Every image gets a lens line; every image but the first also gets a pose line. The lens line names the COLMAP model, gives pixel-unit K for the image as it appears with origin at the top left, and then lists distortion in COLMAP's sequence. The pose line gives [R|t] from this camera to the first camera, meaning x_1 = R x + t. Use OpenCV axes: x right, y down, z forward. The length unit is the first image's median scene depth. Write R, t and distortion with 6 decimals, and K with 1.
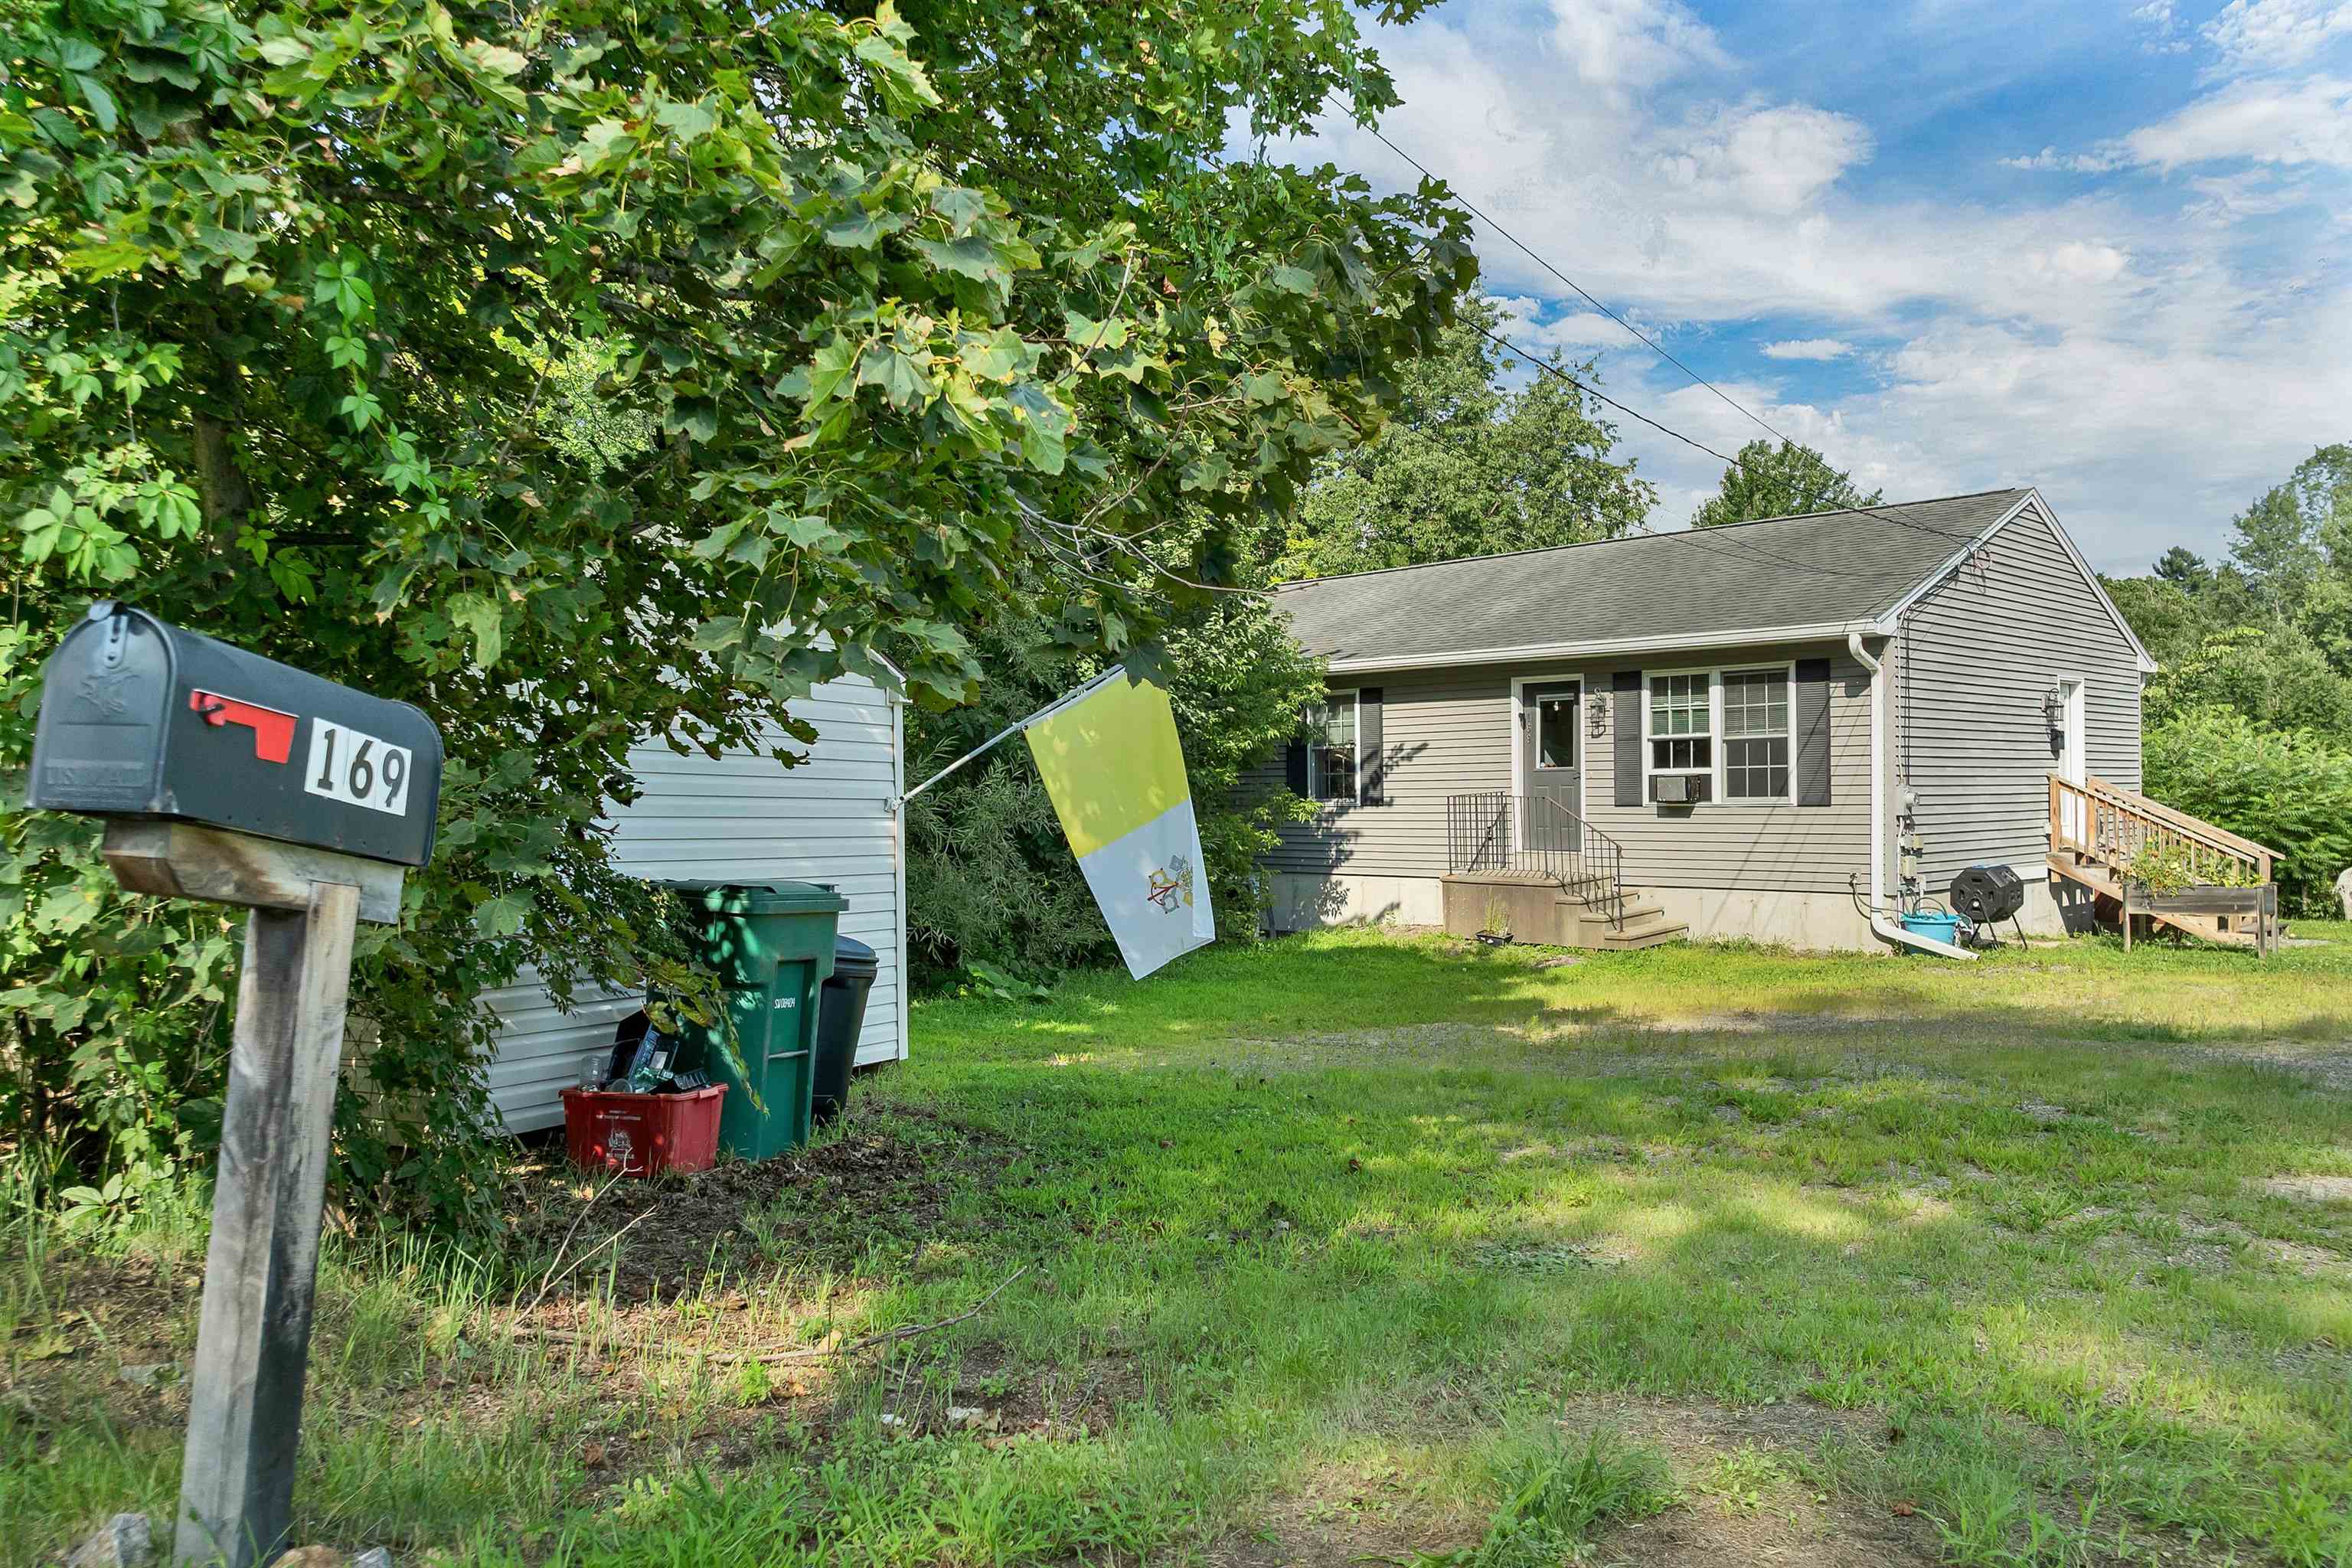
lens RADIAL K [[1704.5, 0, 1188.3], [0, 1704.5, 803.1], [0, 0, 1]] dist [-0.052459, 0.031552]
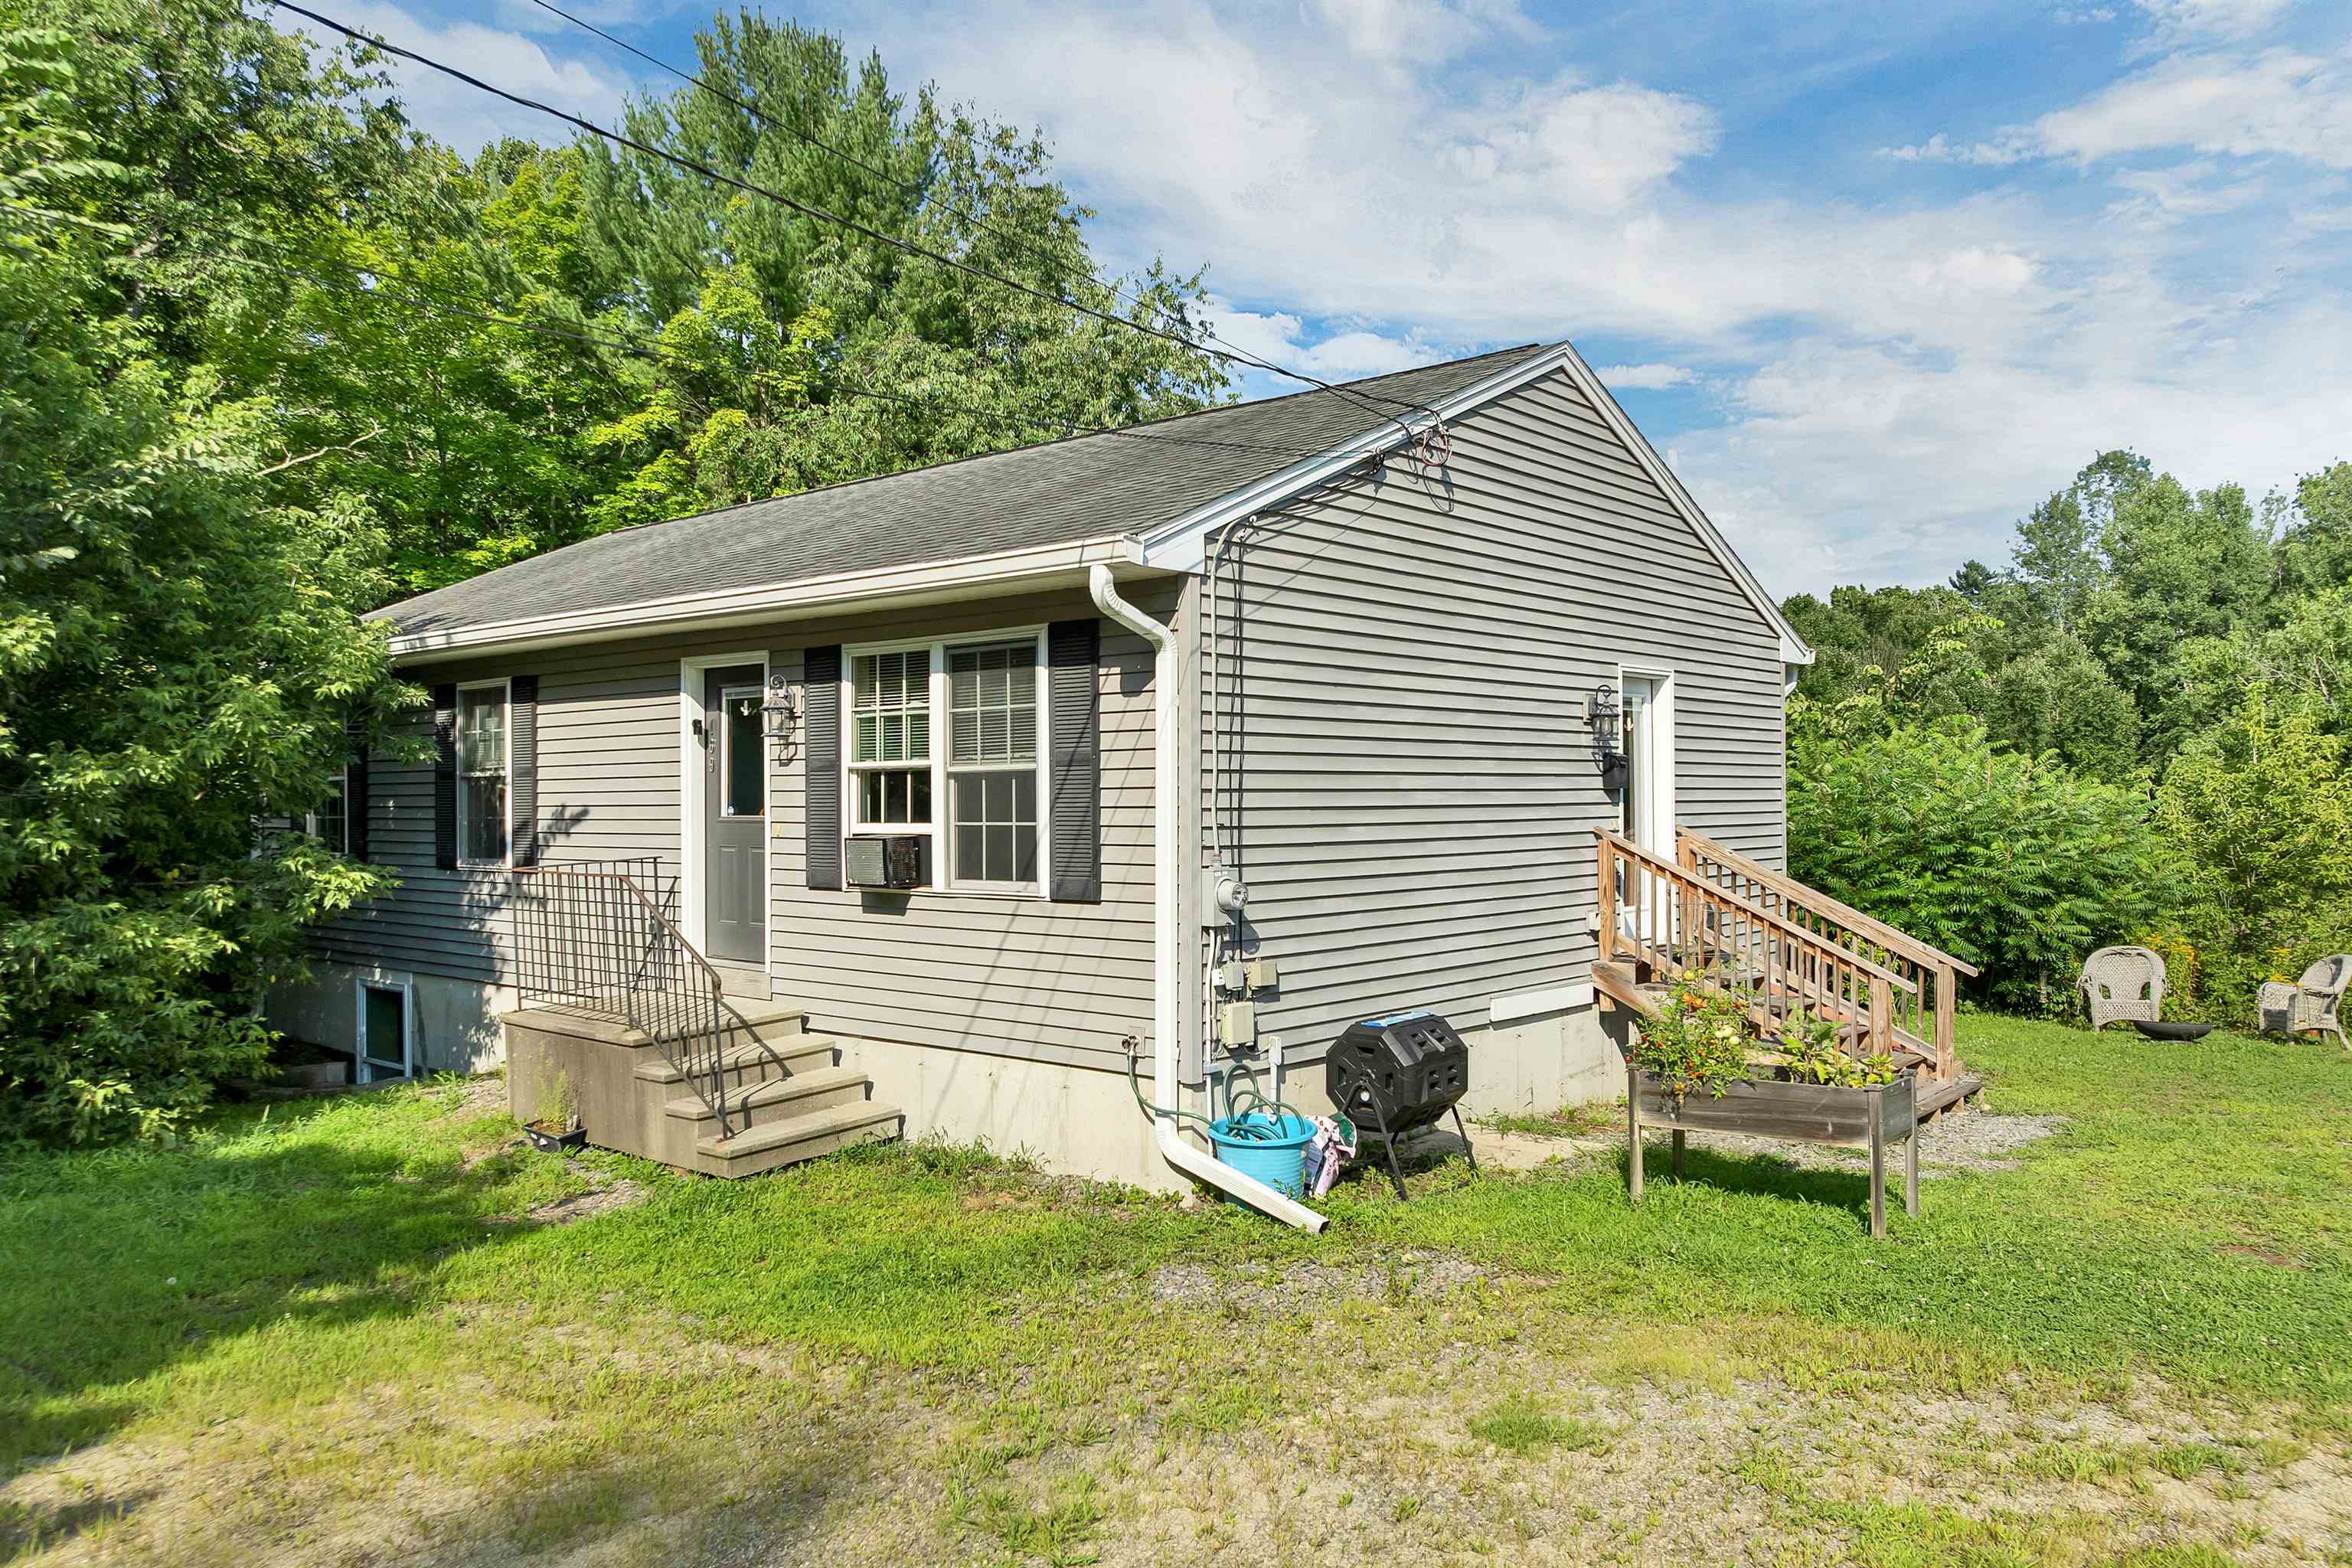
lens RADIAL K [[1704.5, 0, 1168.3], [0, 1704.5, 784.8], [0, 0, 1]] dist [-0.052459, 0.031552]
pose [[0.996550, 0.006108, 0.082767, 0.311699], [-0.004964, 0.999889, -0.014023, -0.024053], [-0.082844, 0.013564, 0.996470, 0.417659]]
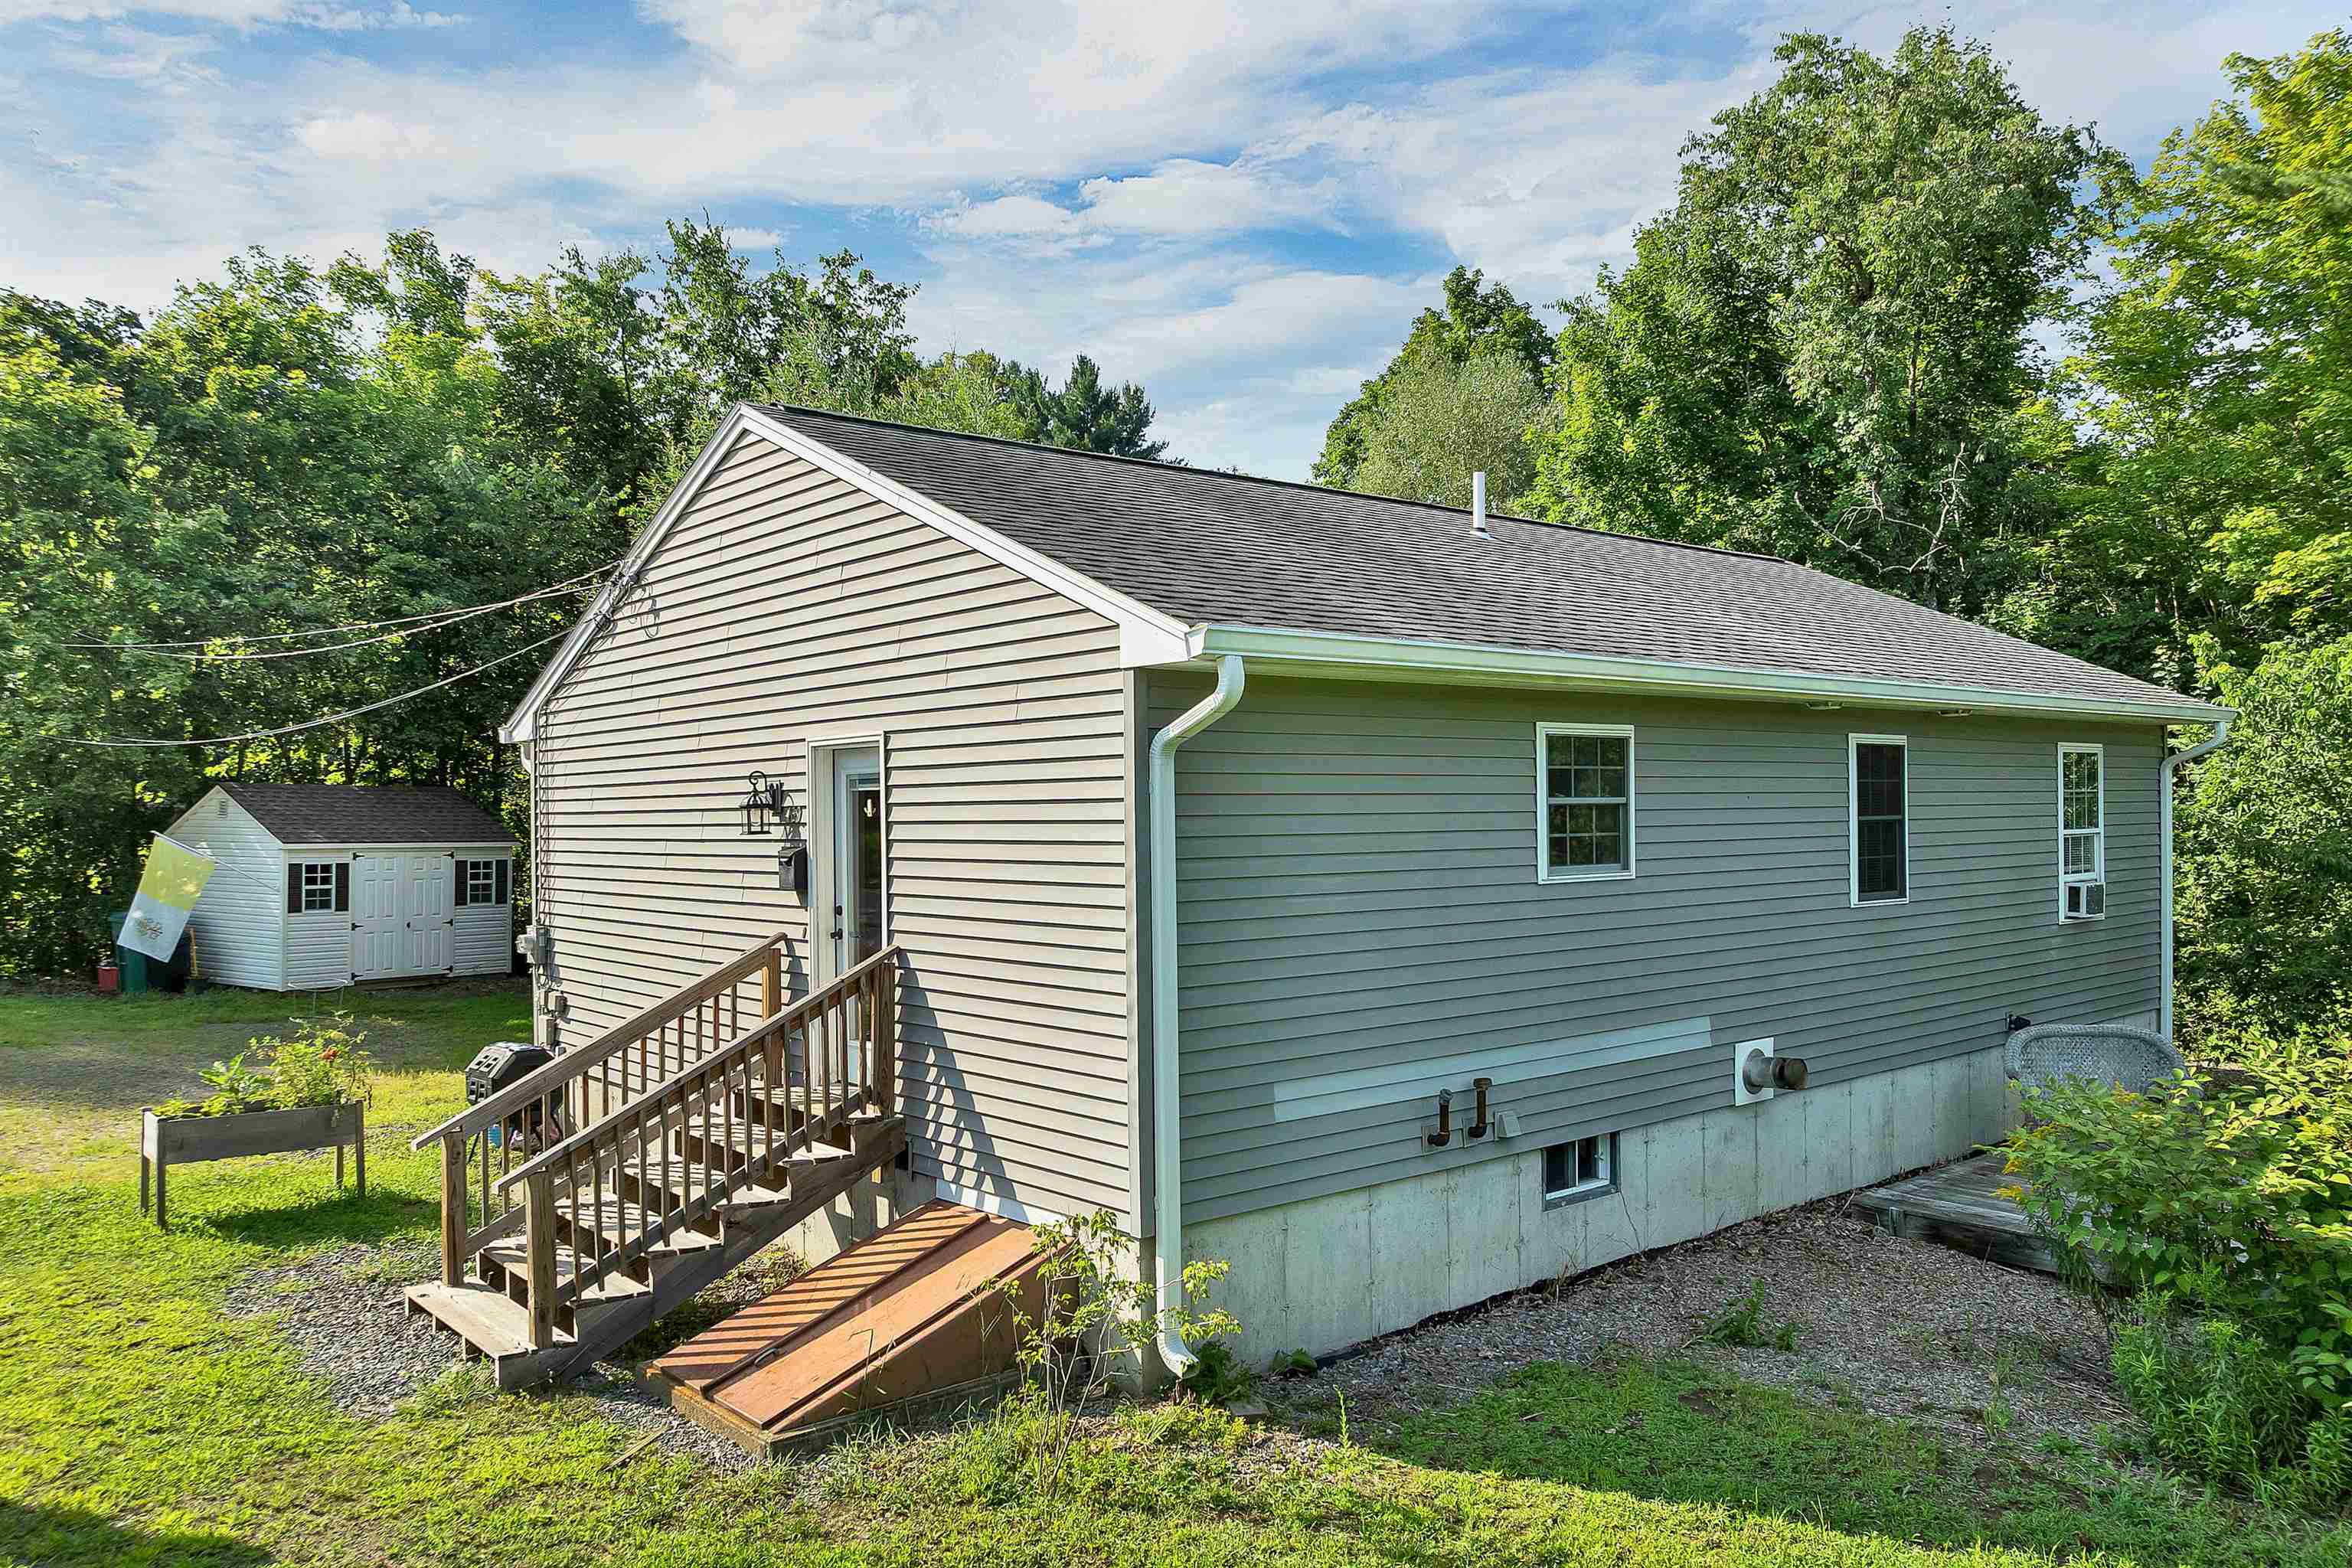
lens RADIAL K [[1704.5, 0, 1172.8], [0, 1704.5, 775.4], [0, 0, 1]] dist [-0.052459, 0.031552]
pose [[-0.077202, -0.009242, -0.996973, 1.021574], [0.009221, 0.999908, -0.009984, -0.060122], [0.996973, -0.009964, -0.077110, 1.163199]]
